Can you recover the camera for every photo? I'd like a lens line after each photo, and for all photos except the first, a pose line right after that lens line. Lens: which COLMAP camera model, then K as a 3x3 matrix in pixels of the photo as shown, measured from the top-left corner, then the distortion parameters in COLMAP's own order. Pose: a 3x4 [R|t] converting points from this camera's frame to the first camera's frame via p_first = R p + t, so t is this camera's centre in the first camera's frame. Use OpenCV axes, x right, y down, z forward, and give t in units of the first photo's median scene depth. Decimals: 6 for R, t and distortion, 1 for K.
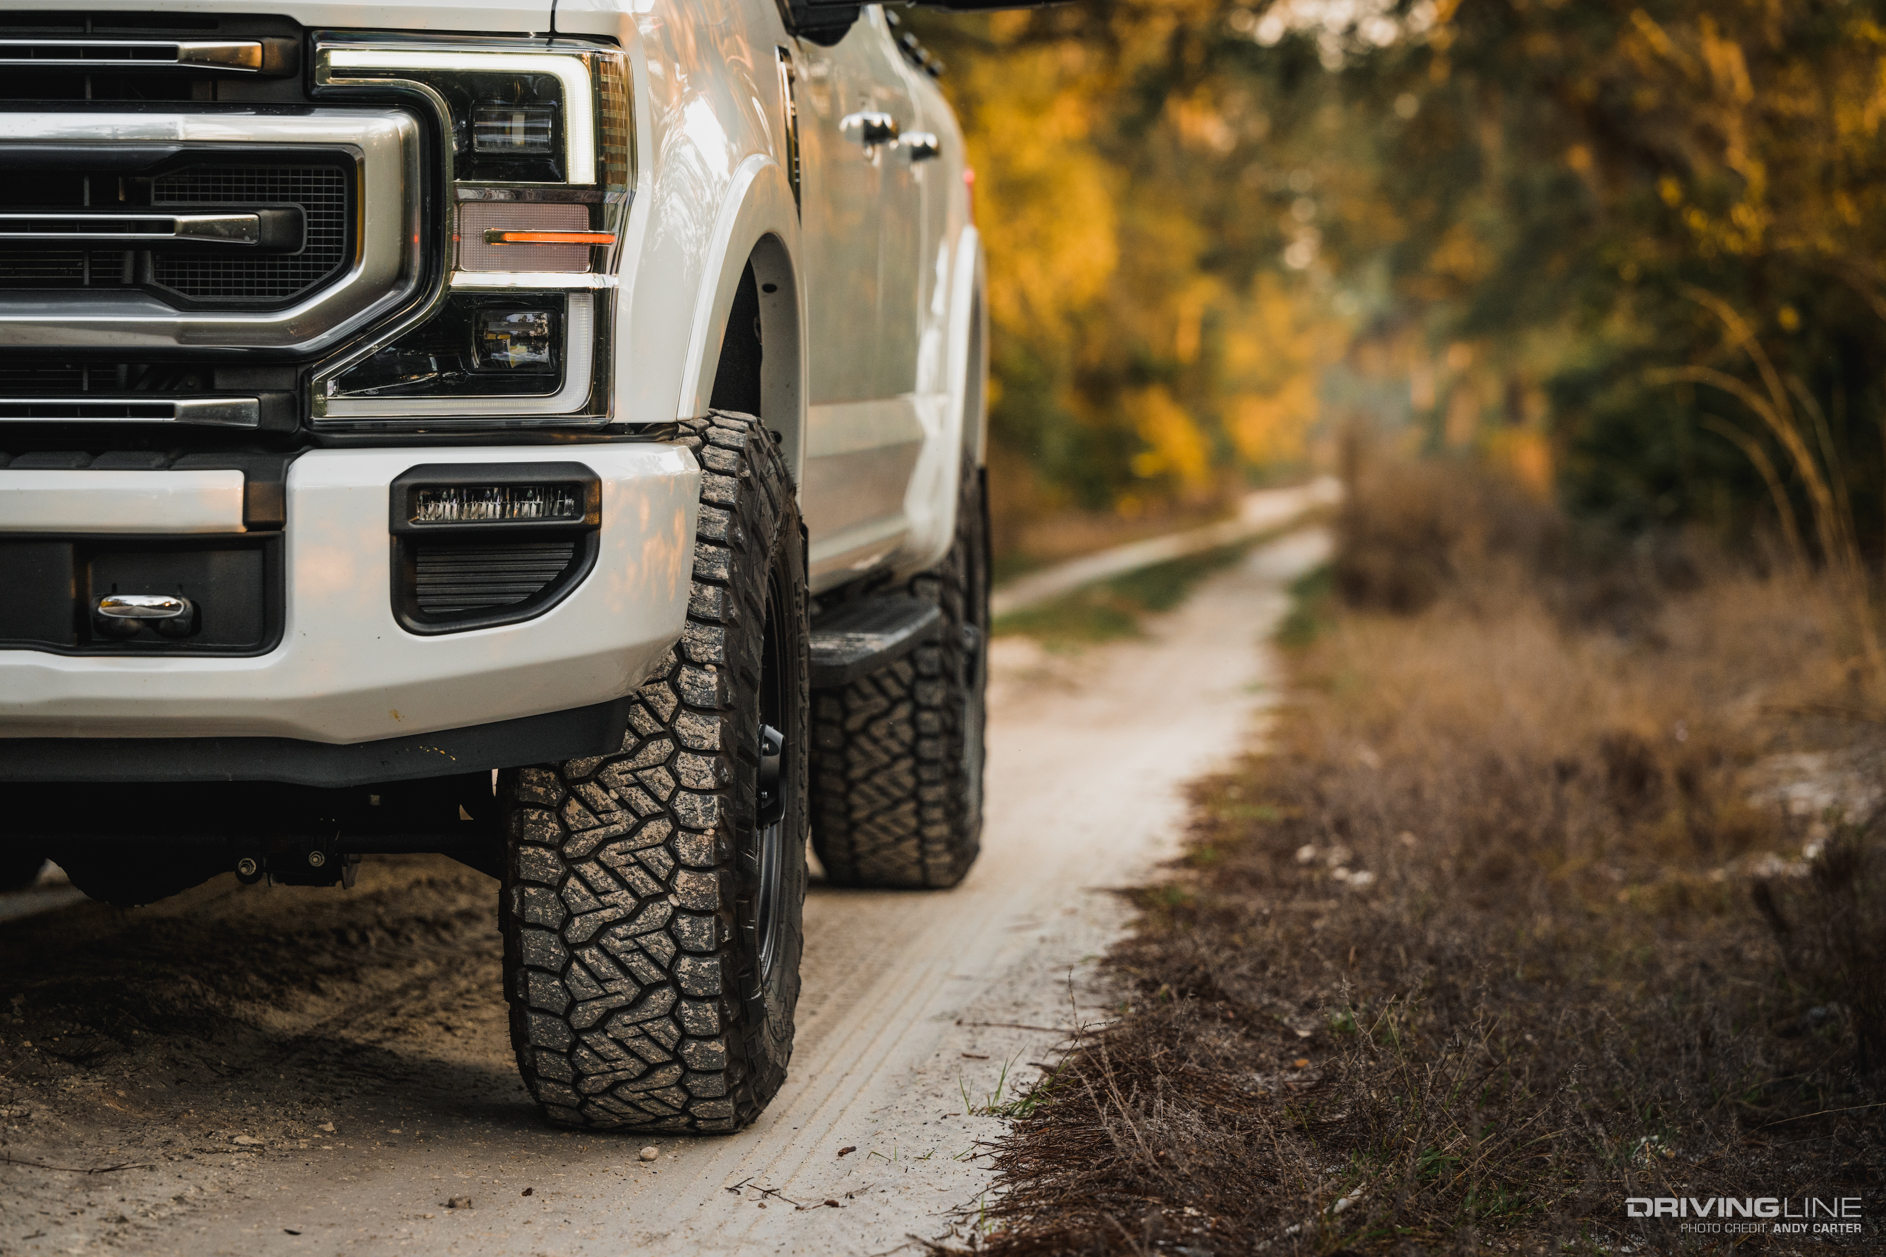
lens RADIAL K [[6254.9, 0, 943.0], [0, 6254.9, 628.5], [0, 0, 1]] dist [-0.025928, -0.196695]
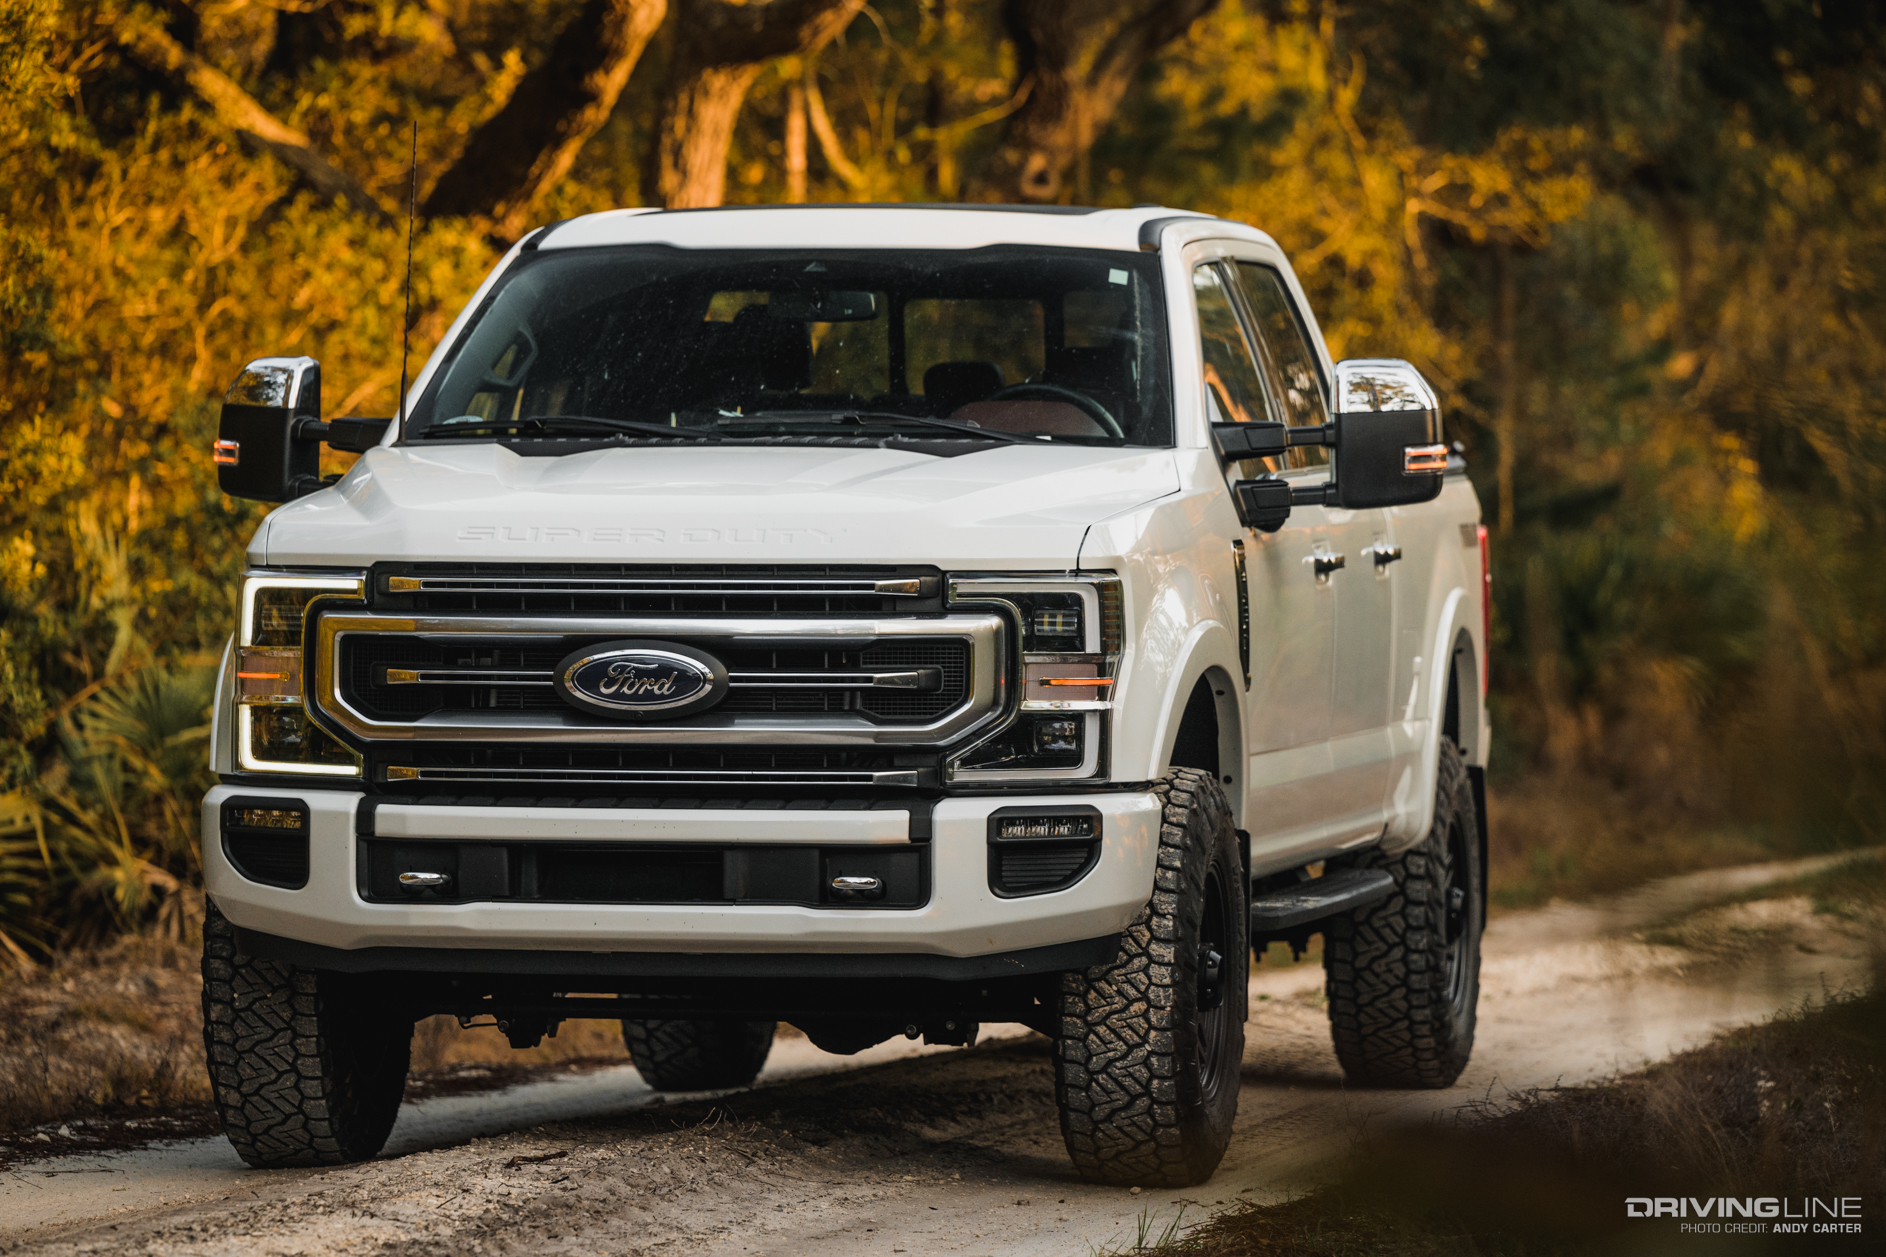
lens RADIAL K [[9922.1, 0, 943.0], [0, 9922.1, 628.5], [0, 0, 1]] dist [-0.004107, 2.922627]
pose [[0.994049, -0.000022, -0.108937, 0.207890], [-0.002678, 0.999693, -0.024638, -0.006101], [0.108904, 0.024783, 0.993743, -1.829985]]
